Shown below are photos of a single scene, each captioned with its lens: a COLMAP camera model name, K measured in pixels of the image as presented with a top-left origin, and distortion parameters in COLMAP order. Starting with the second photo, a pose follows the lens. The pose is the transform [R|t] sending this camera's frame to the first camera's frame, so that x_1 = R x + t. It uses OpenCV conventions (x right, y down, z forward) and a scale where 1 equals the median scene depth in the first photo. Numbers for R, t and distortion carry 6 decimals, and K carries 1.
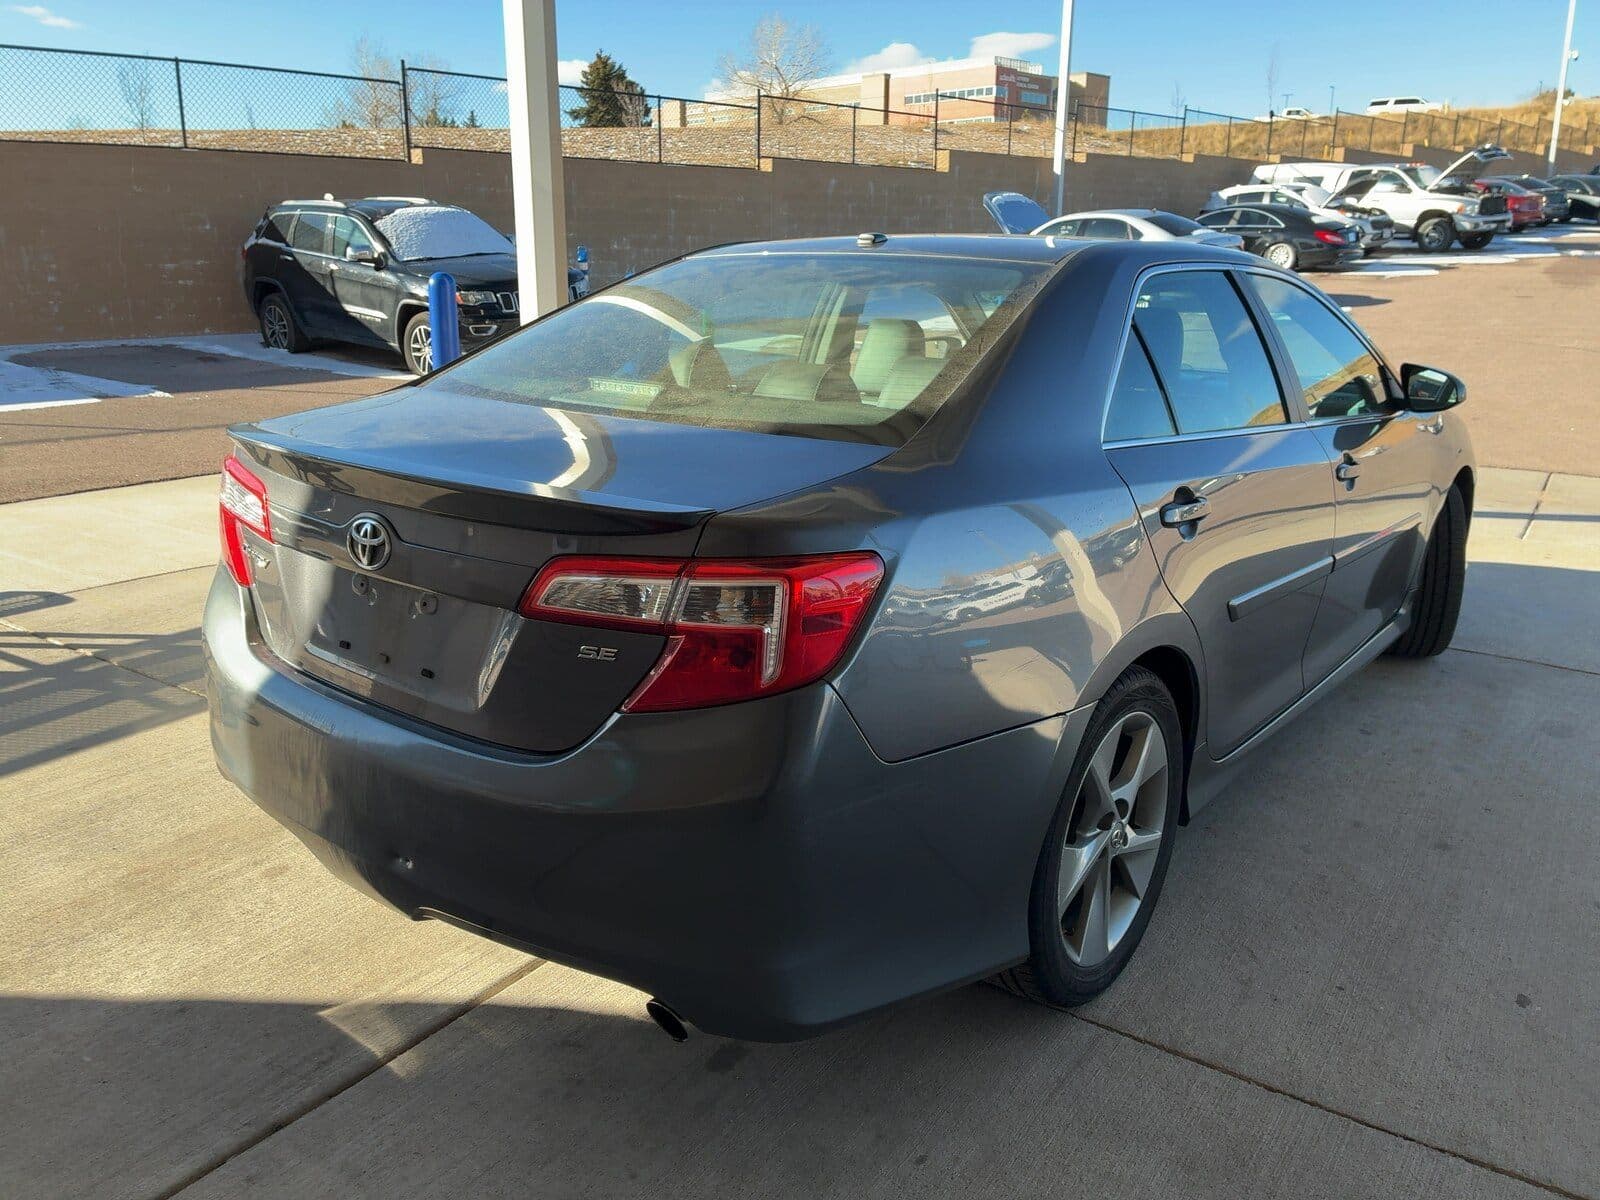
lens RADIAL K [[1200.5, 0, 798.5], [0, 1200.5, 593.9], [0, 0, 1]] dist [0.000399, -0.010962]
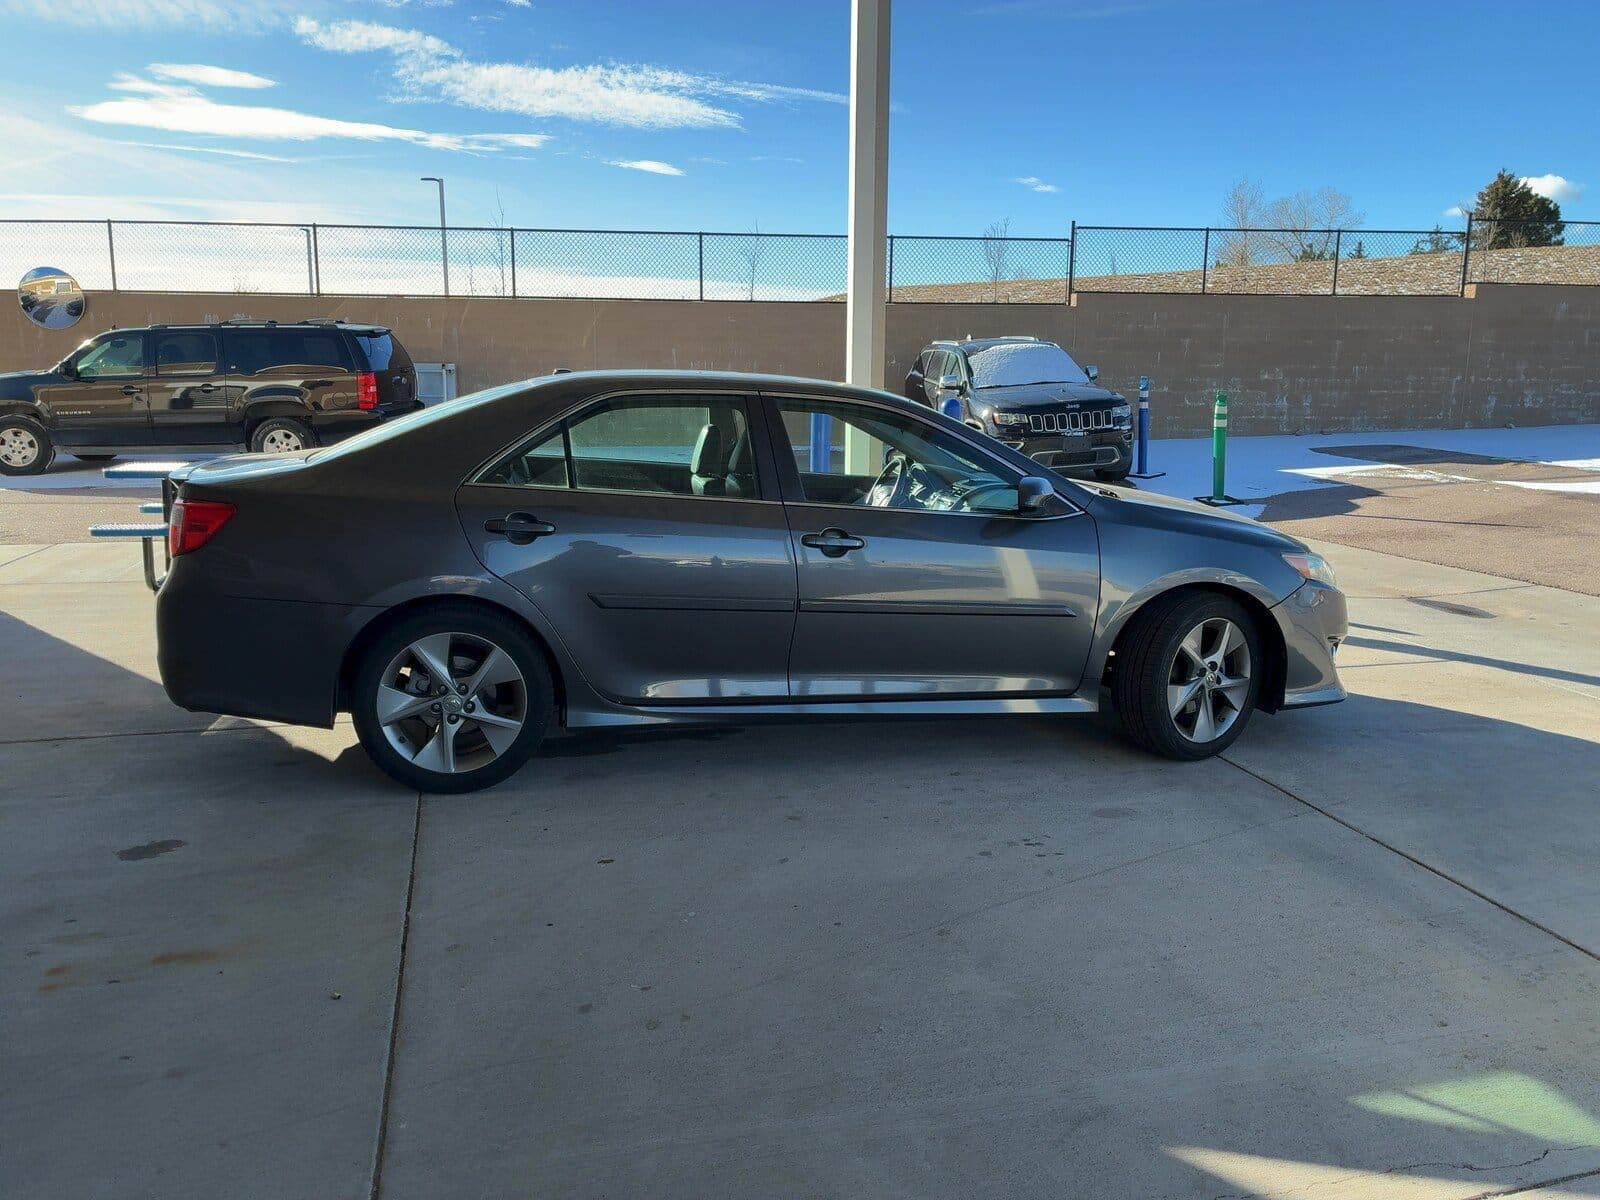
lens RADIAL K [[1200.5, 0, 795.6], [0, 1200.5, 601.9], [0, 0, 1]] dist [0.000399, -0.010962]
pose [[0.748988, 0.122349, -0.651190, 0.240281], [-0.184021, 0.982550, -0.027052, 0.001756], [0.636517, 0.140094, 0.758433, -0.007753]]
